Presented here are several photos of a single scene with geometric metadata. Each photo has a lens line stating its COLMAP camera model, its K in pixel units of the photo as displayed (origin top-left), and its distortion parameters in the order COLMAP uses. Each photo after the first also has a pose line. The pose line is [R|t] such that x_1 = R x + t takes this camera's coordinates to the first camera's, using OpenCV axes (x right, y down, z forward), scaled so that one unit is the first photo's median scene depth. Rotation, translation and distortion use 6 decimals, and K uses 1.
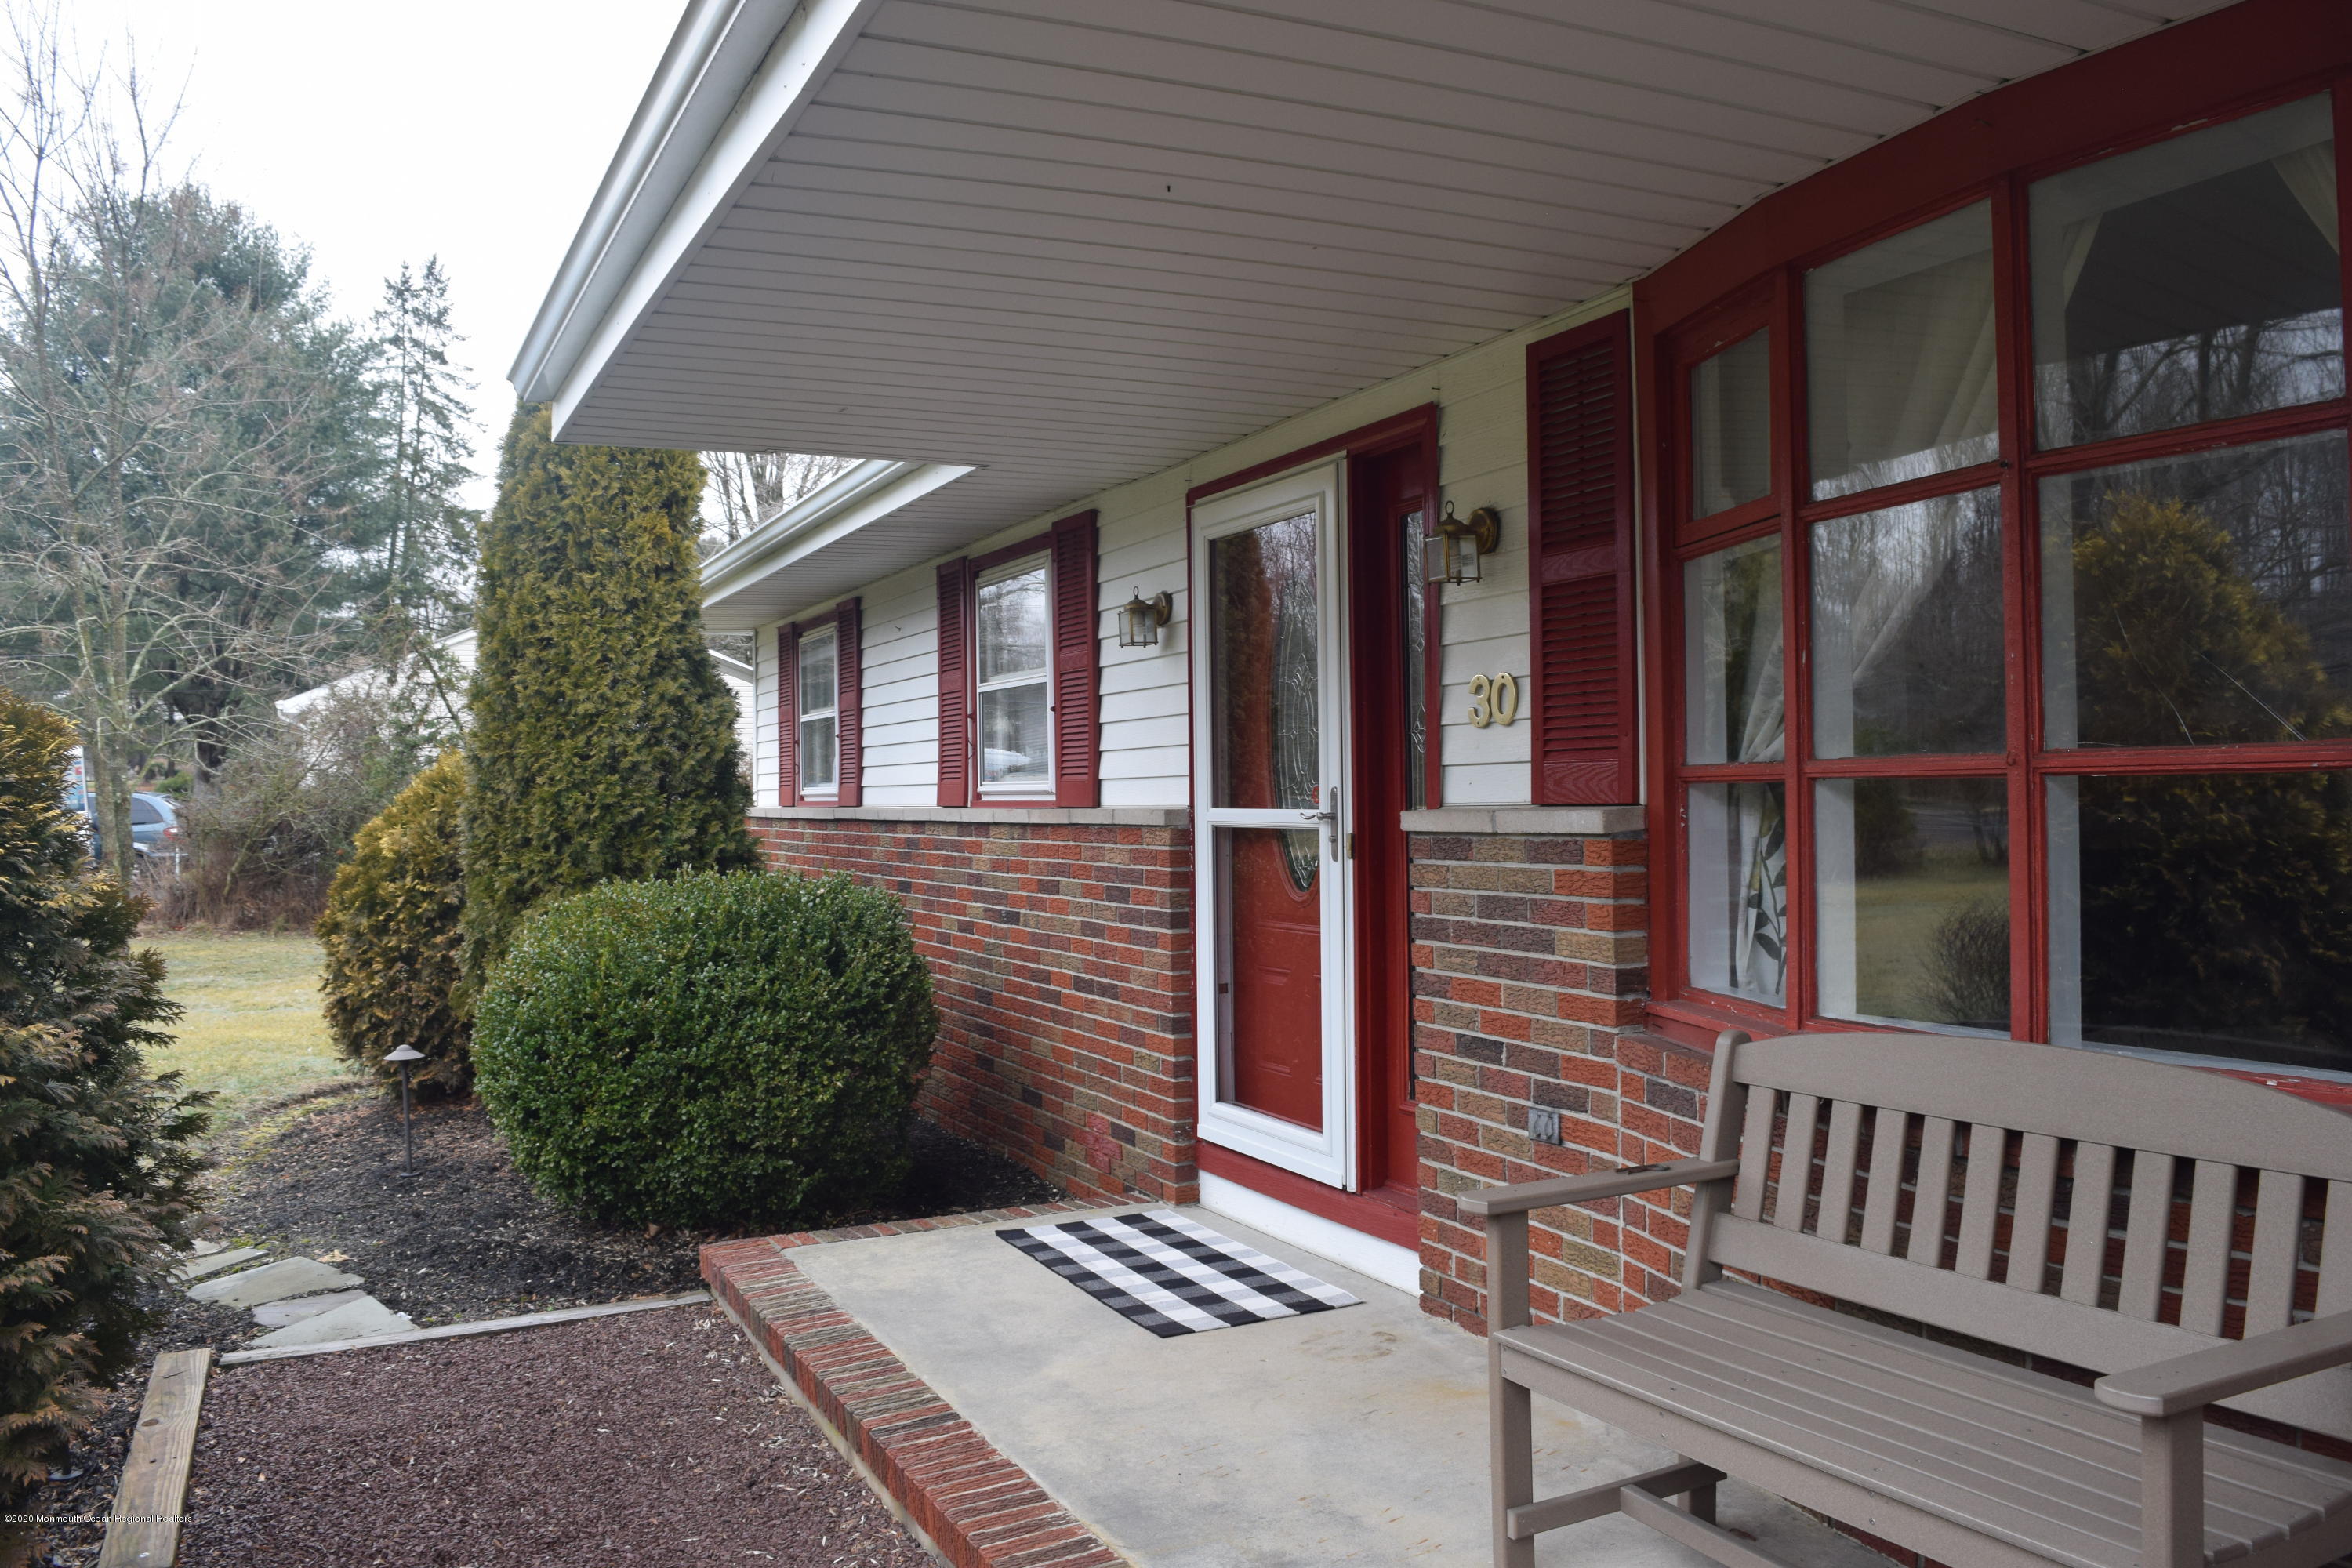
lens RADIAL K [[1830.9, 0, 1185.4], [0, 1830.9, 781.9], [0, 0, 1]] dist [-0.088468, 0.007669]
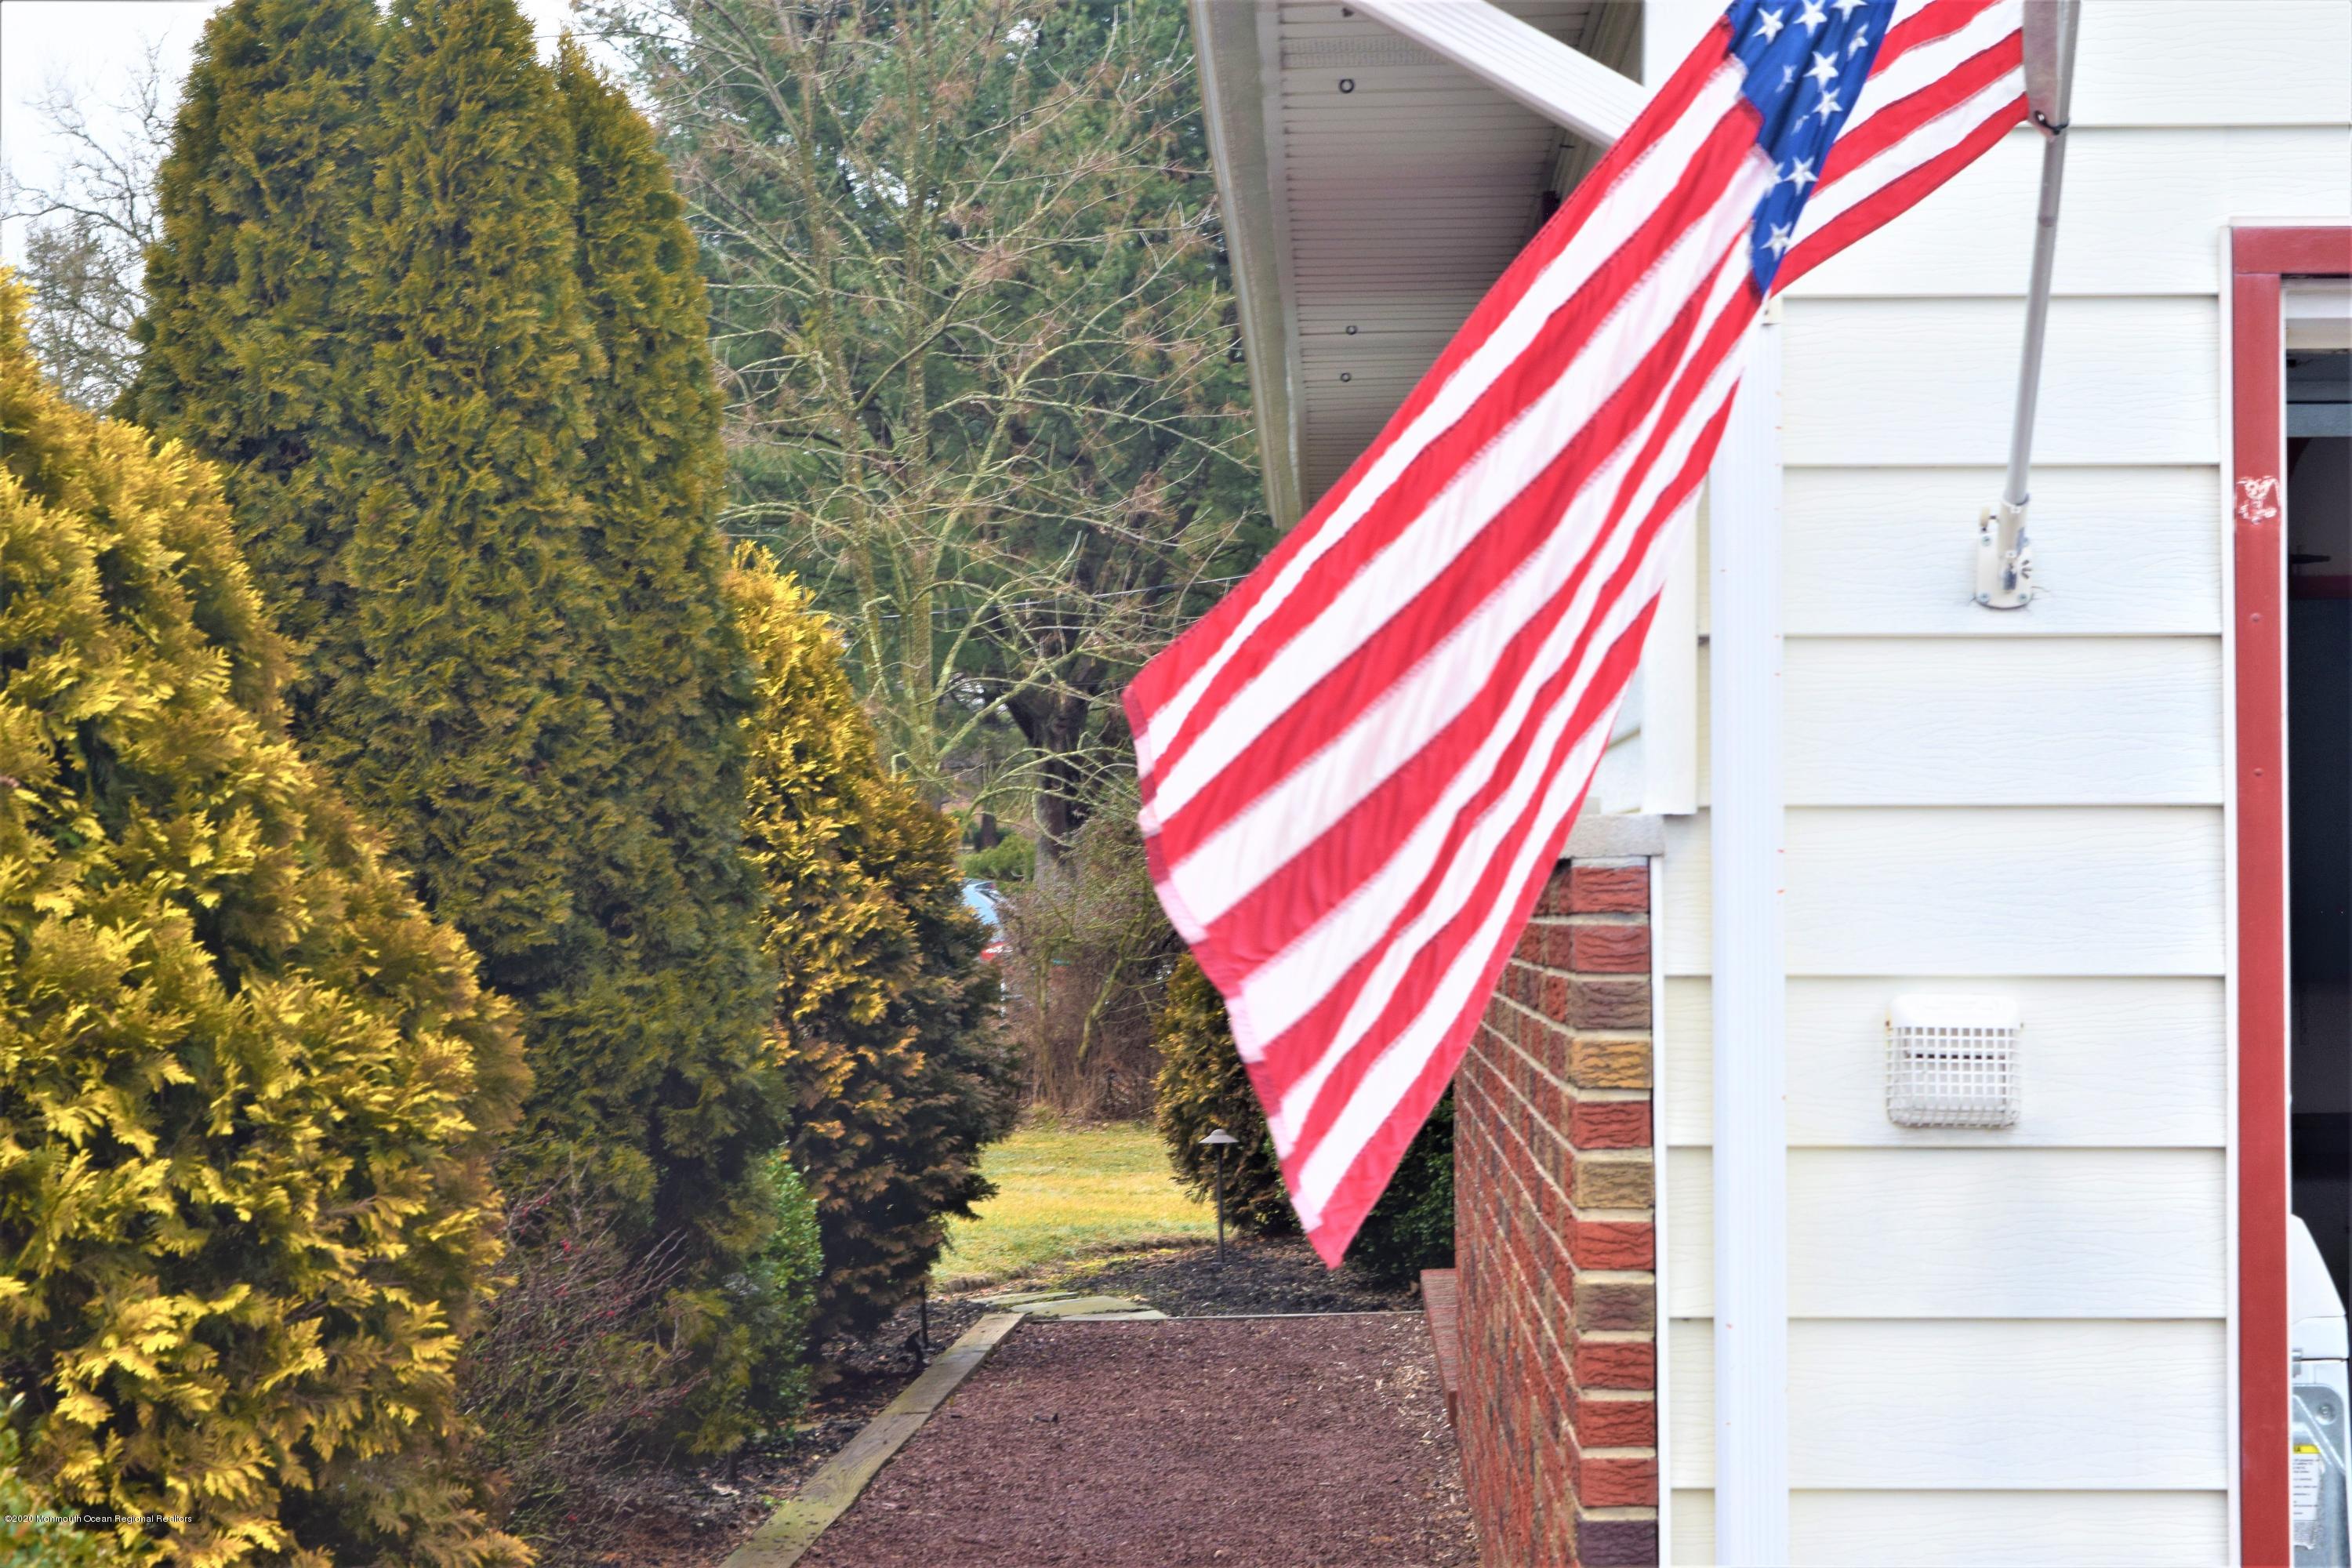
lens RADIAL K [[5255.8, 0, 1176.0], [0, 5255.8, 784.0], [0, 0, 1]] dist [0.080255, -0.377965]
pose [[0.886118, 0.002339, -0.463453, 1.033144], [-0.010197, 0.999844, -0.014452, 0.001530], [0.463347, 0.017532, 0.886004, -1.837153]]
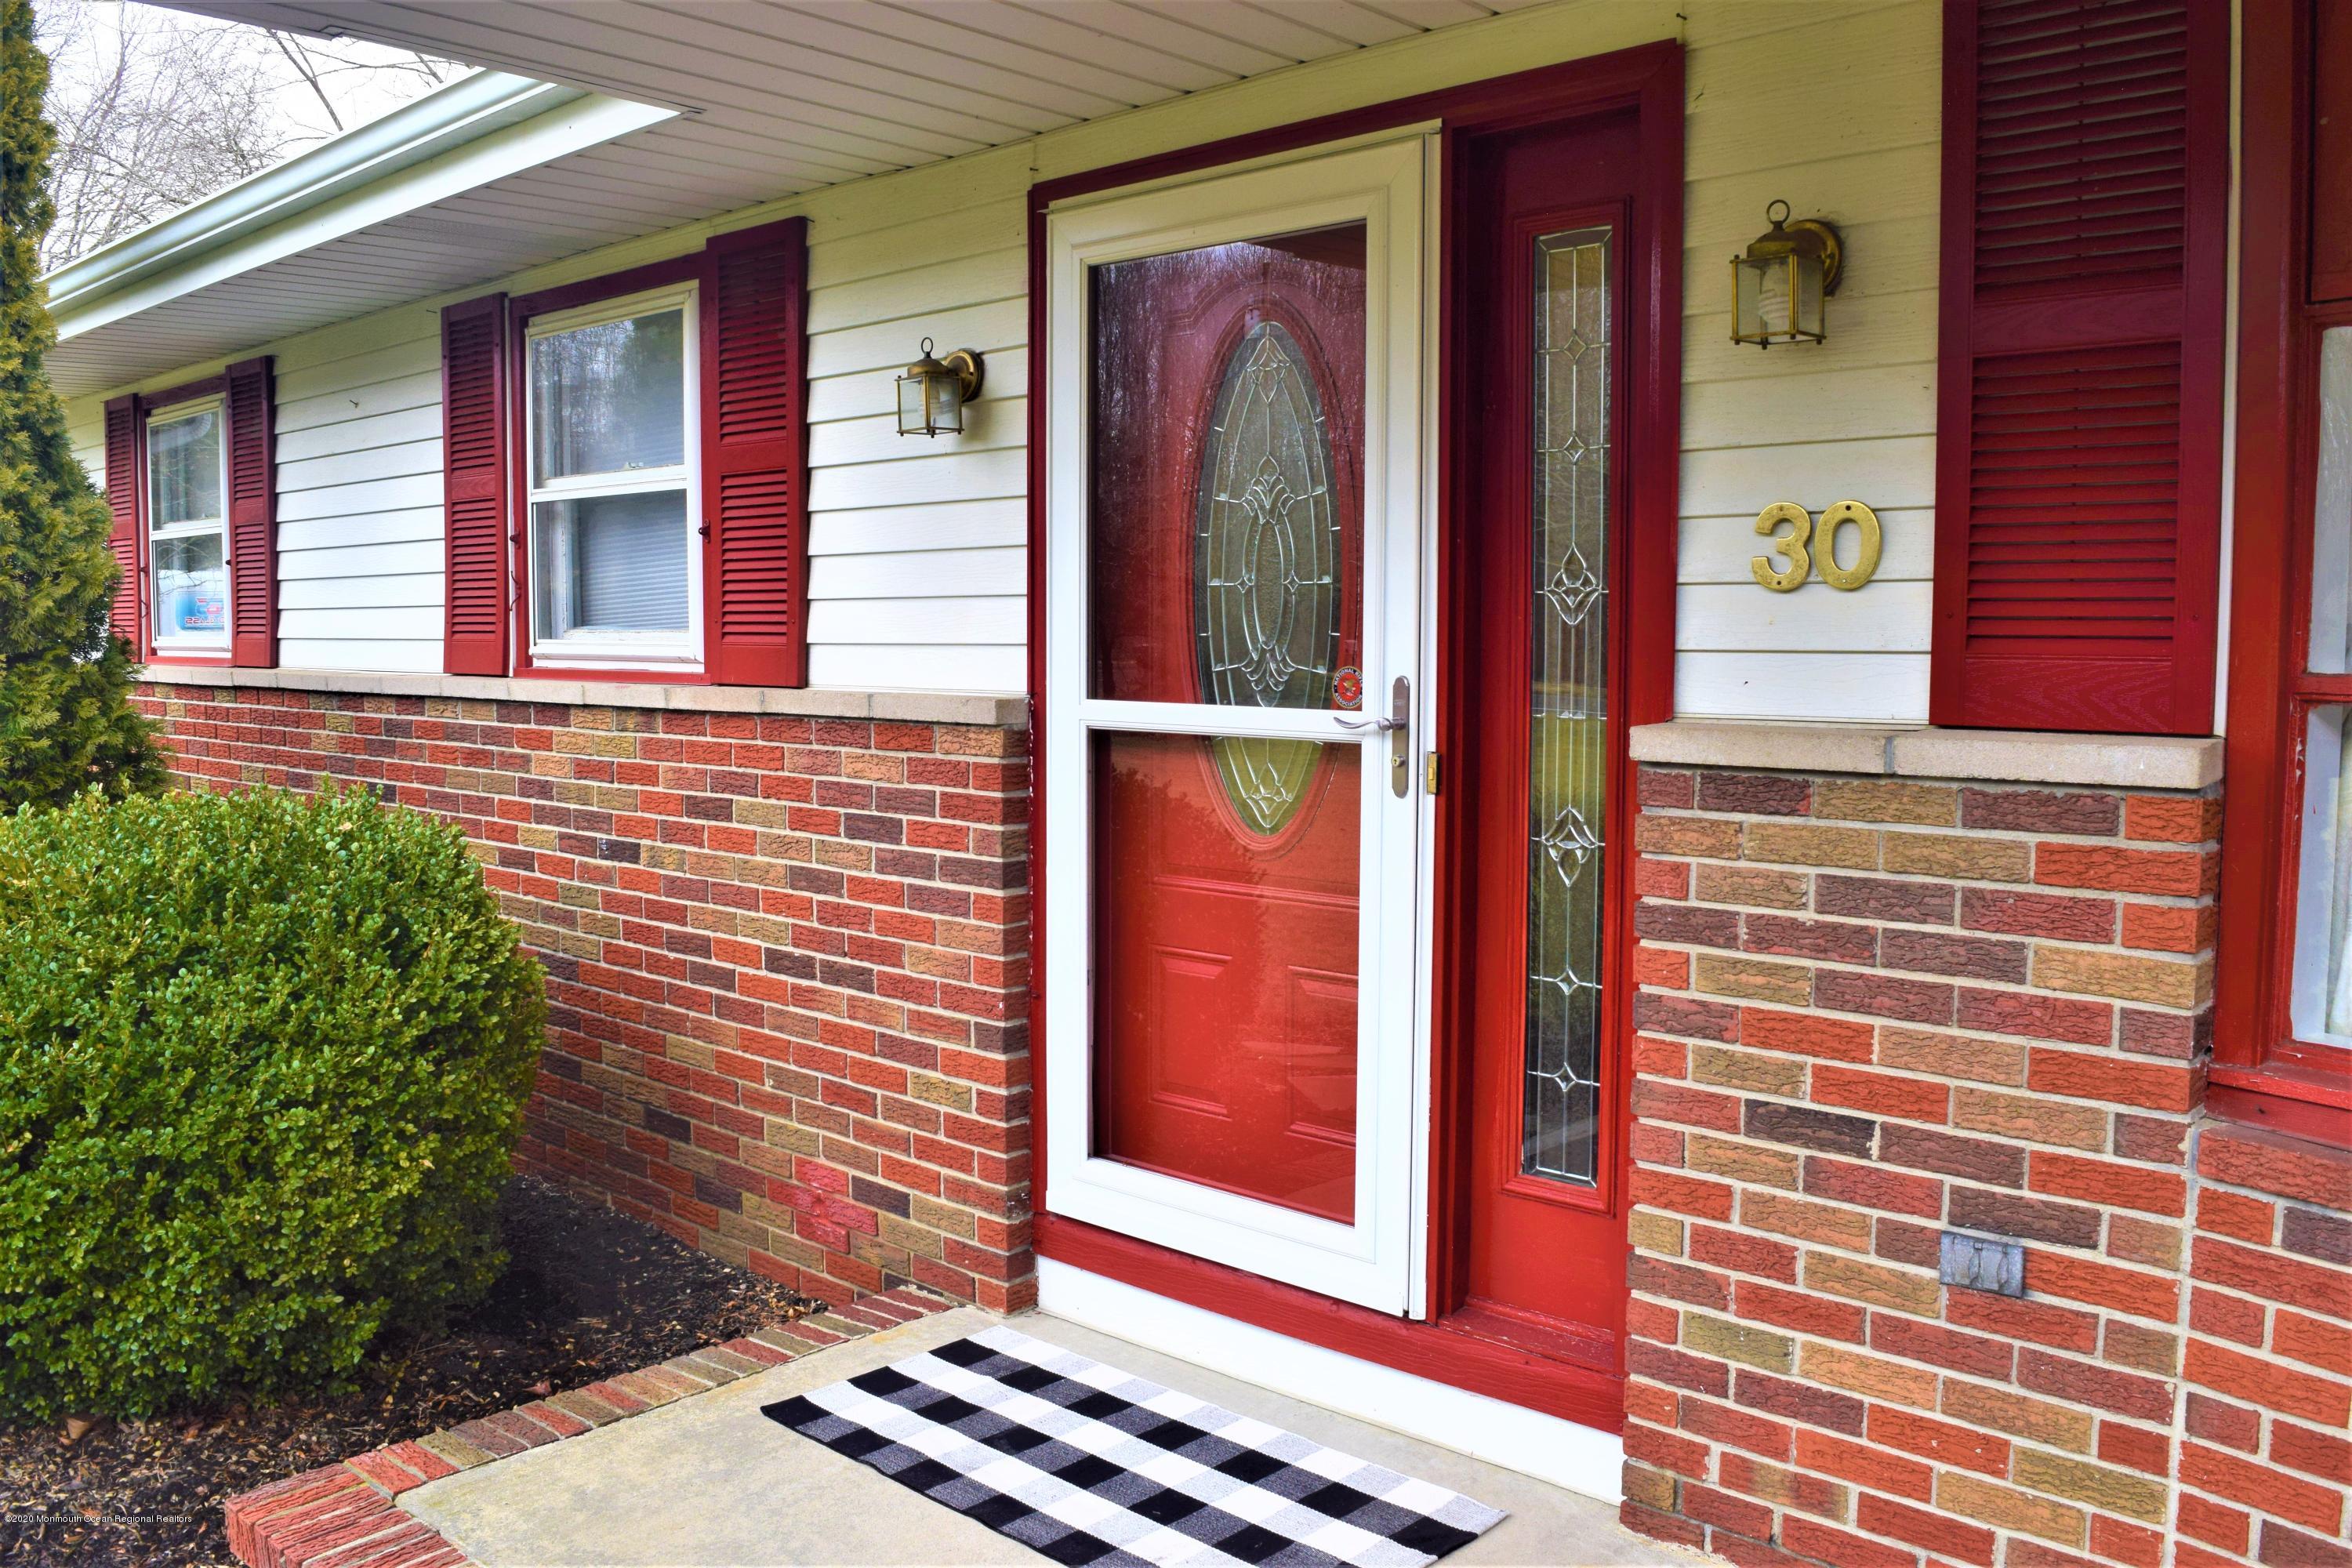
lens RADIAL K [[1894.0, 0, 1183.1], [0, 1894.0, 773.9], [0, 0, 1]] dist [-0.085852, 0.008864]
pose [[0.930312, -0.011788, 0.366580, -0.183648], [-0.017876, 0.996838, 0.077421, -0.010330], [-0.366333, -0.078578, 0.927160, 0.367029]]
